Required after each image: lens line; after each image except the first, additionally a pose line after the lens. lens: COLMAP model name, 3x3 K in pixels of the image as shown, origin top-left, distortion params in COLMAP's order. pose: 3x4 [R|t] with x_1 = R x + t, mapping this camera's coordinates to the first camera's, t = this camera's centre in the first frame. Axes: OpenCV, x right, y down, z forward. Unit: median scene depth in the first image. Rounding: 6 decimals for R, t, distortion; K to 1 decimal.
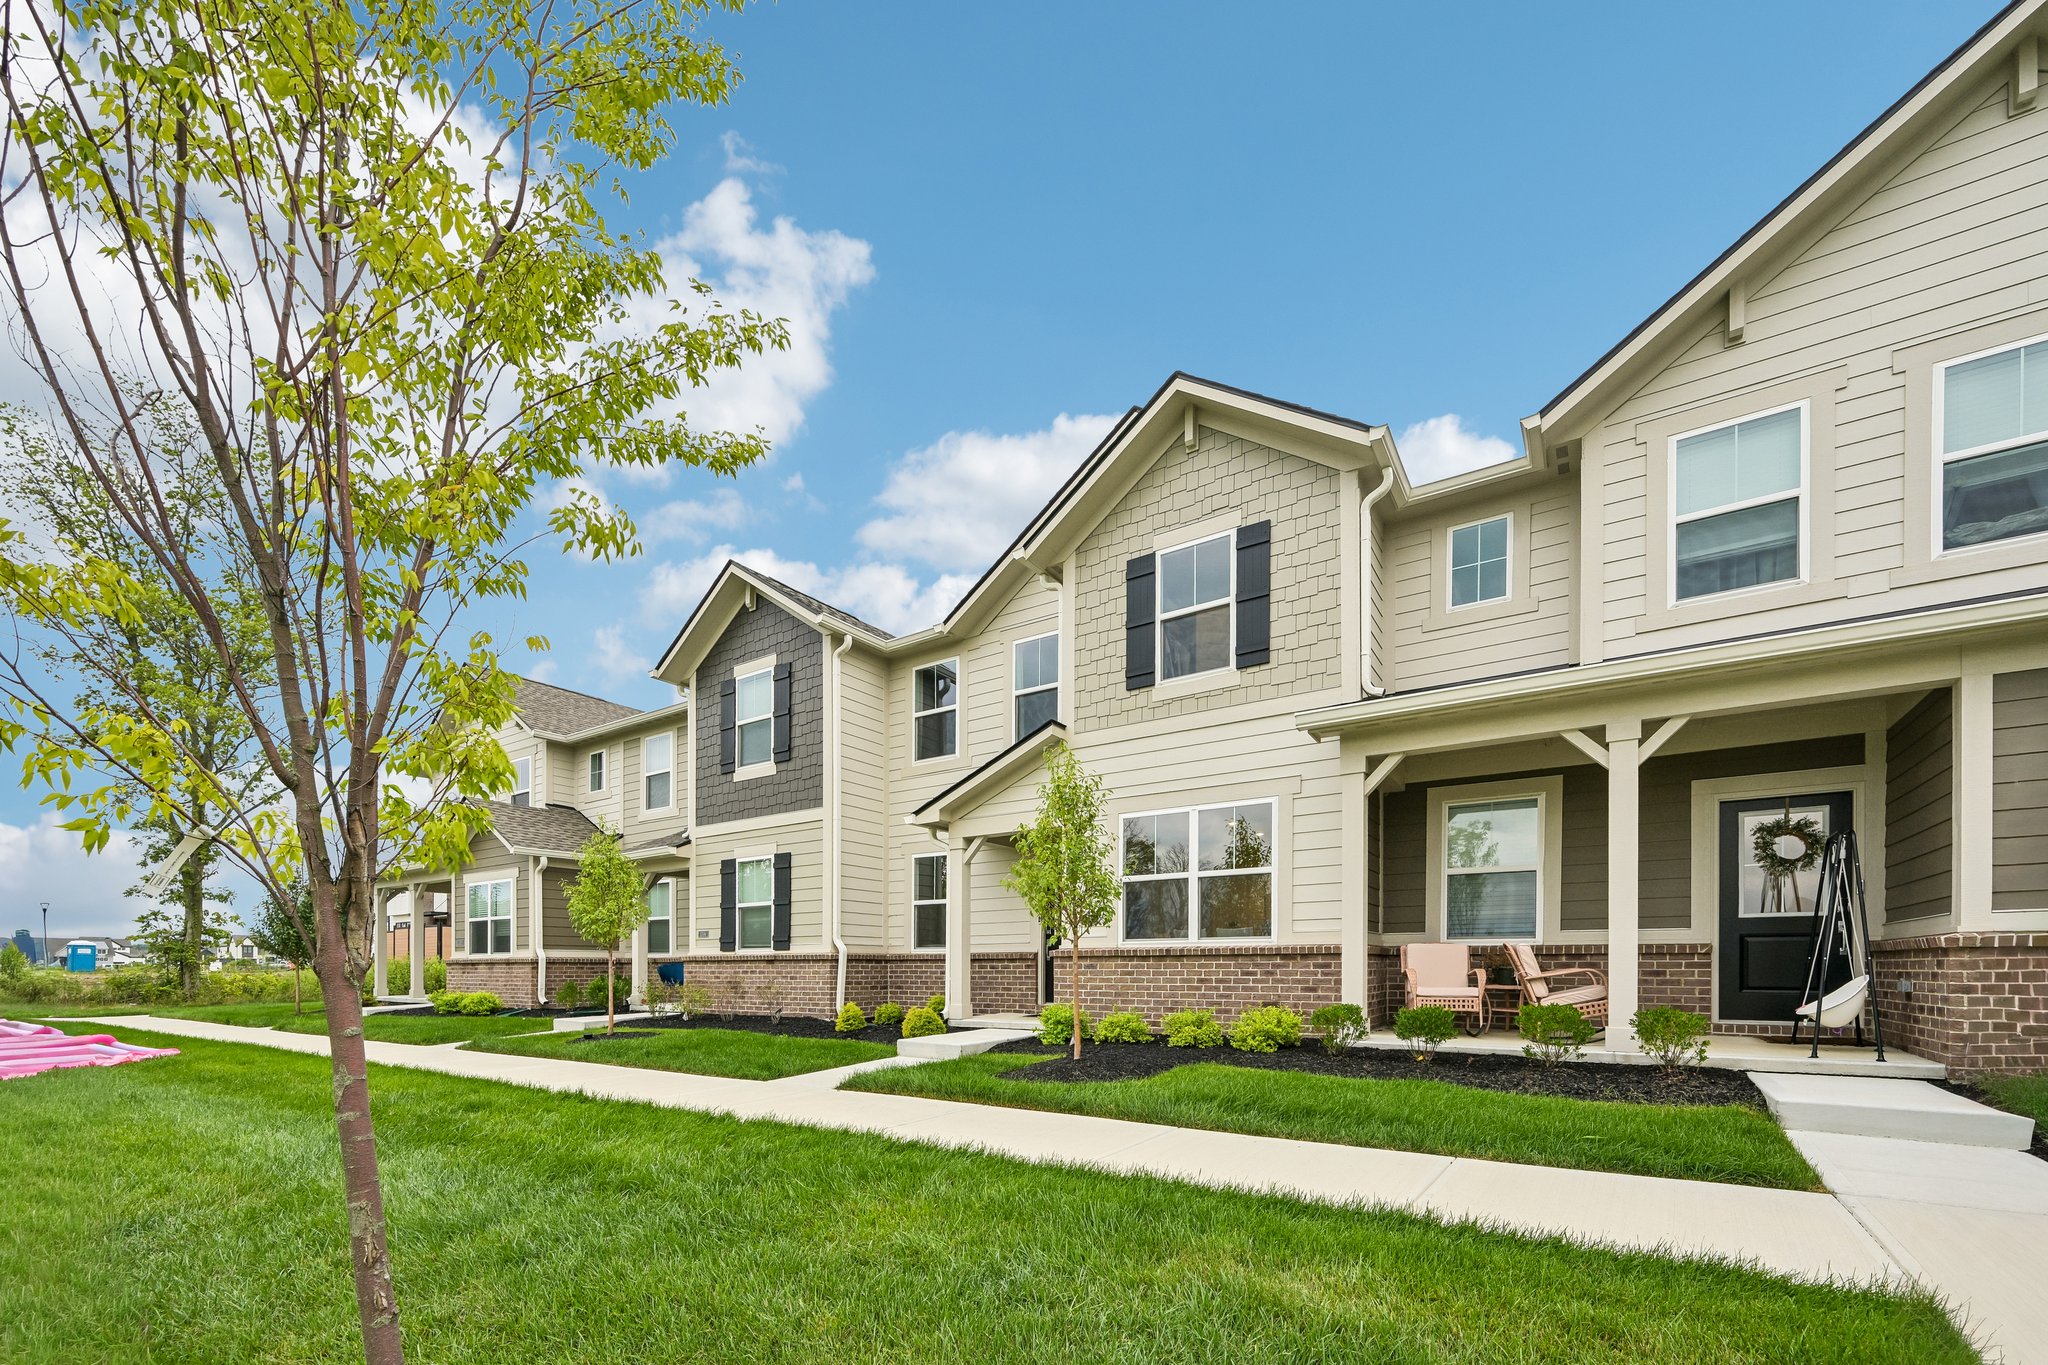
lens RADIAL K [[839.6, 0, 1019.5], [0, 839.6, 974.9], [0, 0, 1]] dist [0.000209, -0.000024]
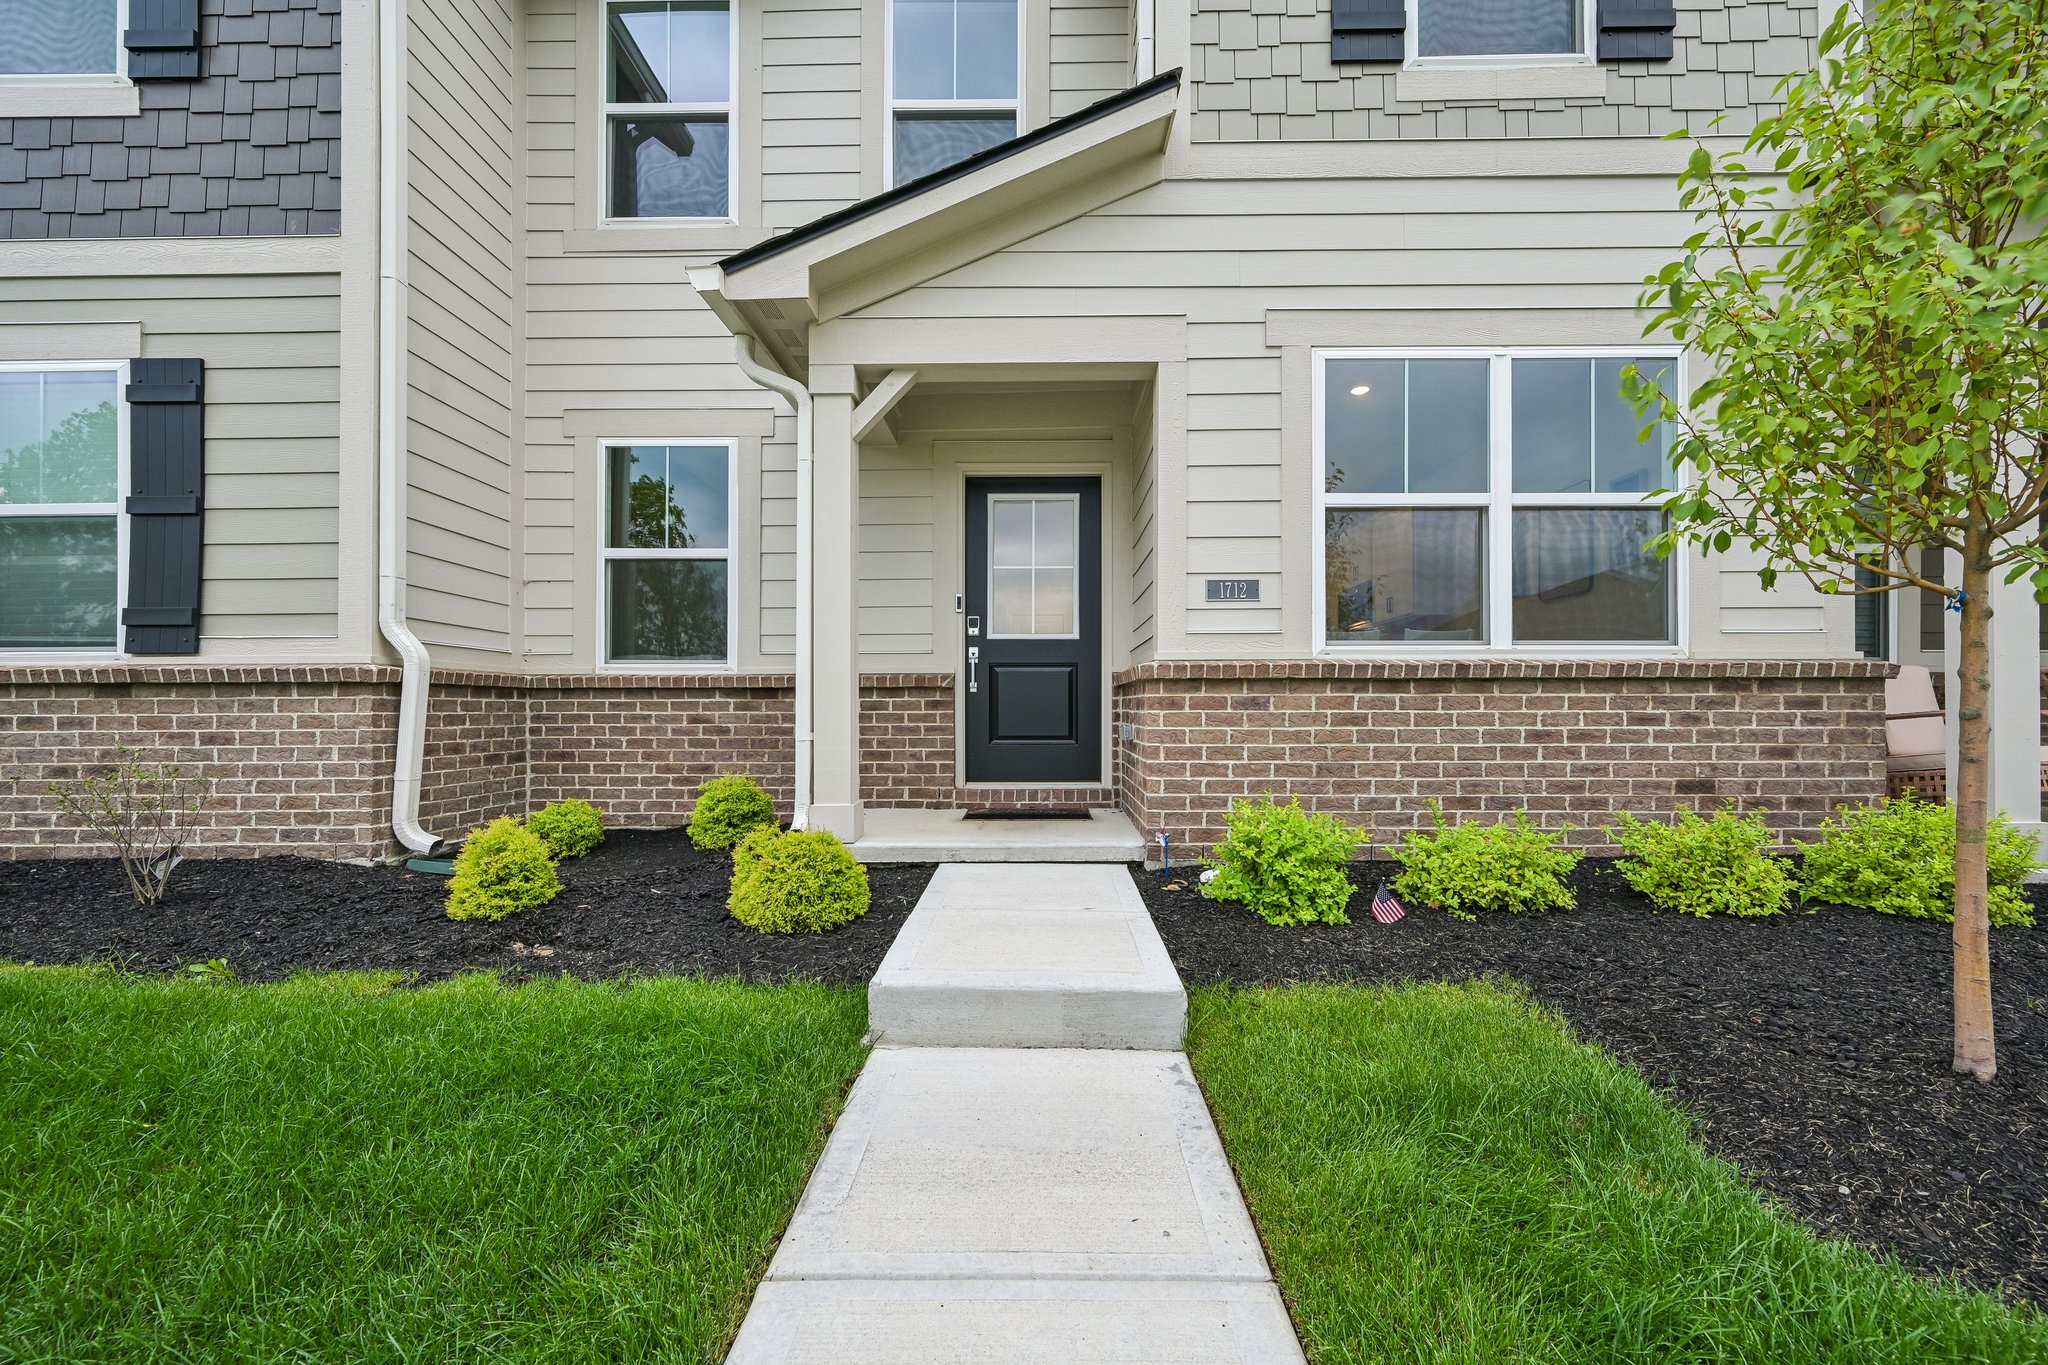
lens RADIAL K [[819.4, 0, 1023.6], [0, 819.4, 710.2], [0, 0, 1]] dist [-0.001070, -0.000119]
pose [[0.840076, -0.003289, 0.542458, -0.224715], [0.005058, 0.999986, -0.001771, -0.006905], [-0.542445, 0.004232, 0.840081, 0.706540]]
